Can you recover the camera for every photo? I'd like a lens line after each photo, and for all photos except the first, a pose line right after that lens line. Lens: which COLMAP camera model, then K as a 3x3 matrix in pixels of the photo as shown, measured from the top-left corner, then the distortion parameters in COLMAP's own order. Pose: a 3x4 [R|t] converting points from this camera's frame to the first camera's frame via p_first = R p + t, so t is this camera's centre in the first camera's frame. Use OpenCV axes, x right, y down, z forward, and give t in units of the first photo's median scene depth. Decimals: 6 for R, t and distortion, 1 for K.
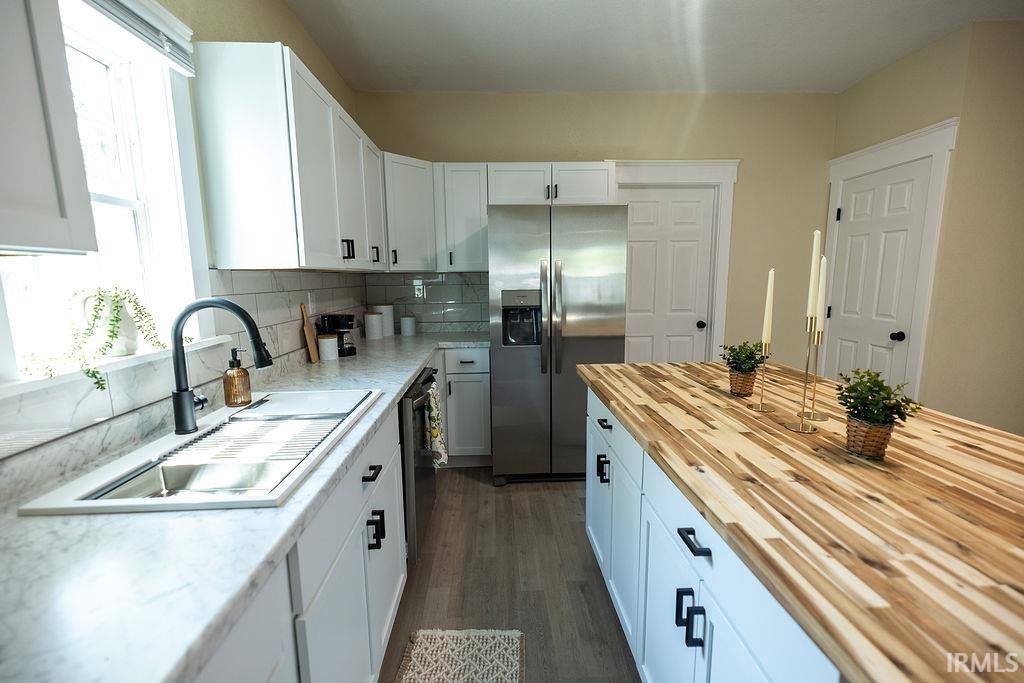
lens RADIAL K [[443.6, 0, 510.6], [0, 443.6, 343.7], [0, 0, 1]] dist [0.002477, 0.000131]
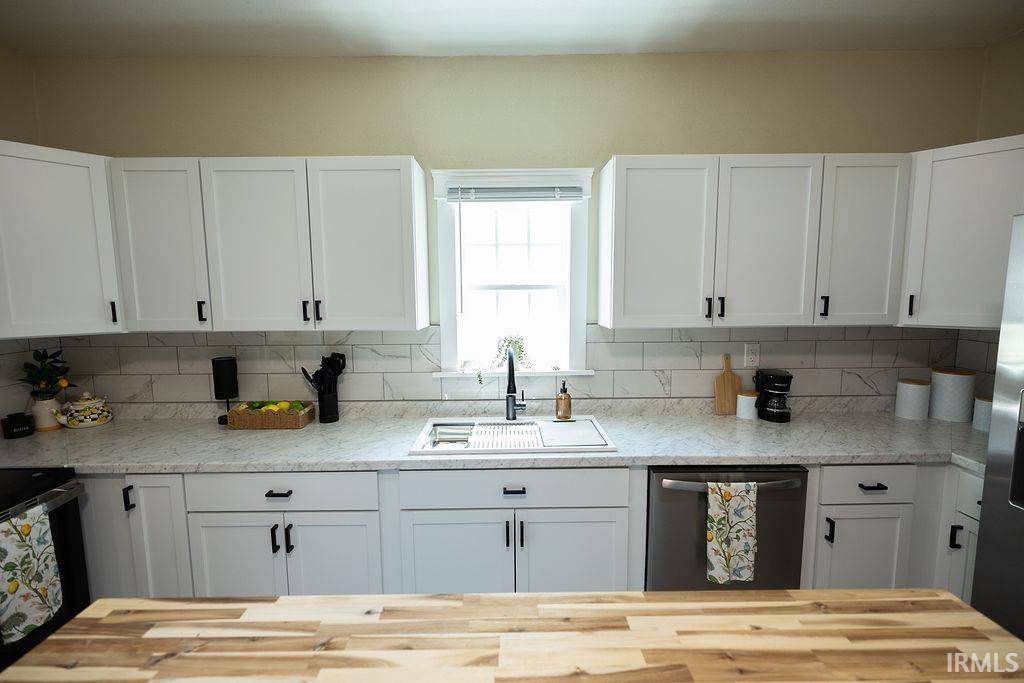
lens RADIAL K [[445.6, 0, 509.1], [0, 445.6, 340.2], [0, 0, 1]] dist [0.001764, -0.000106]
pose [[-0.033952, 0.121404, -0.992022, 0.911418], [-0.139698, 0.982274, 0.124992, -0.301977], [0.989612, 0.142828, -0.016390, 0.882203]]
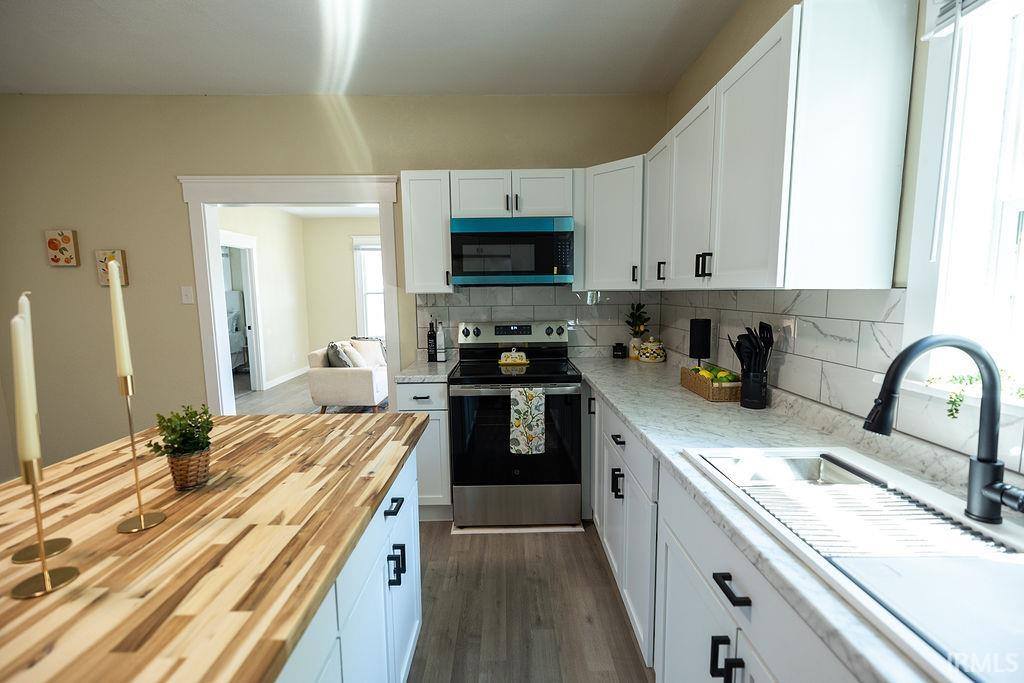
lens RADIAL K [[443.9, 0, 511.0], [0, 443.9, 340.8], [0, 0, 1]] dist [0.000247, 0.000313]
pose [[-0.999282, 0.017833, 0.033414, 0.004757], [0.025805, 0.966341, 0.255968, -0.255811], [-0.027725, 0.256646, -0.966108, 1.486013]]
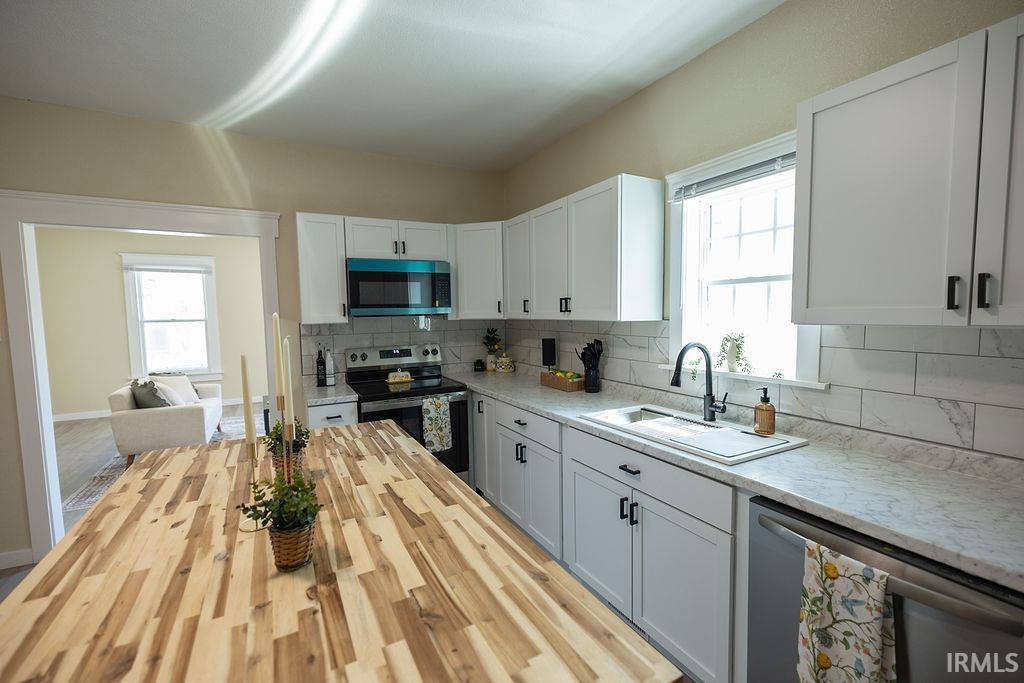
lens RADIAL K [[441.3, 0, 511.8], [0, 441.3, 344.8], [0, 0, 1]] dist [0.001040, 0.000345]
pose [[-0.897545, 0.059428, -0.436899, 0.587793], [-0.039114, 0.976237, 0.213144, -0.365477], [0.439184, 0.208396, -0.873893, 1.869133]]
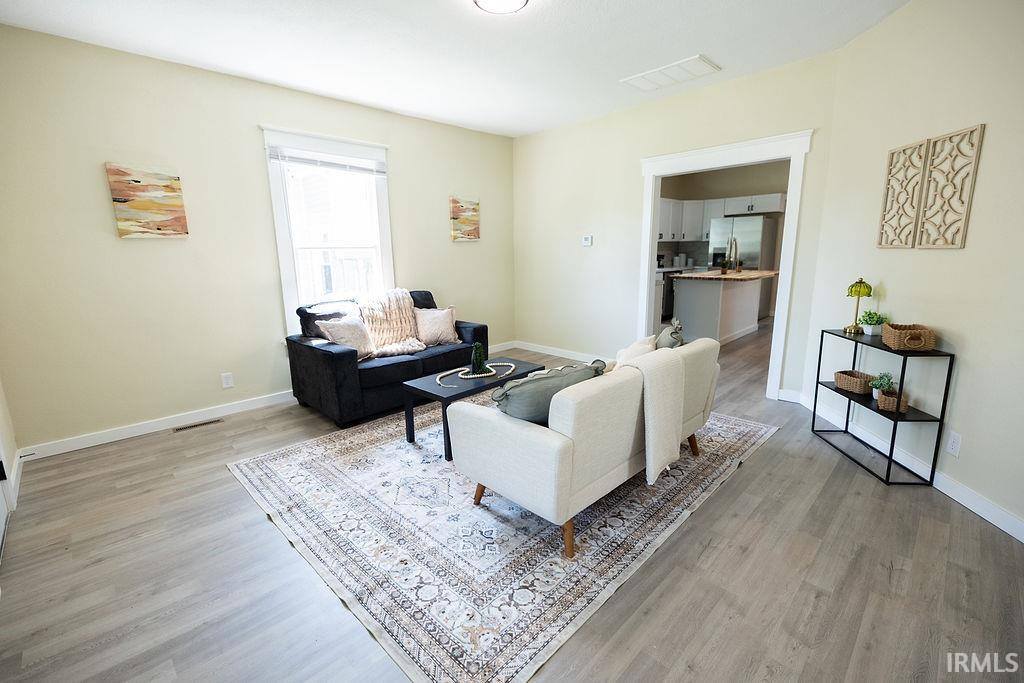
lens RADIAL K [[443.9, 0, 511.0], [0, 443.9, 340.8], [0, 0, 1]] dist [0.000247, 0.000313]
pose [[0.672351, 0.148129, -0.725260, 2.546046], [-0.097872, 0.988961, 0.111256, 0.579789], [0.733734, -0.003820, 0.679426, -3.885891]]
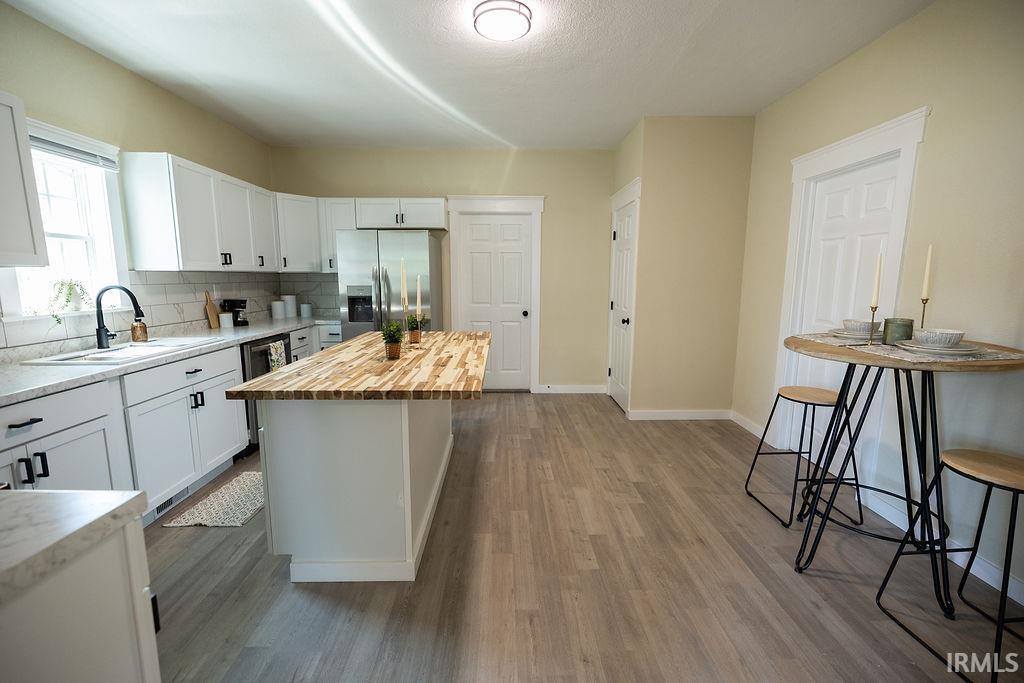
lens RADIAL K [[433.8, 0, 513.6], [0, 433.8, 340.5], [0, 0, 1]] dist [0.002186, 0.000155]
pose [[0.999666, 0.017657, -0.018865, 1.129811], [-0.017714, 0.999839, -0.002853, 0.120092], [0.018811, 0.003186, 0.999818, -0.923501]]
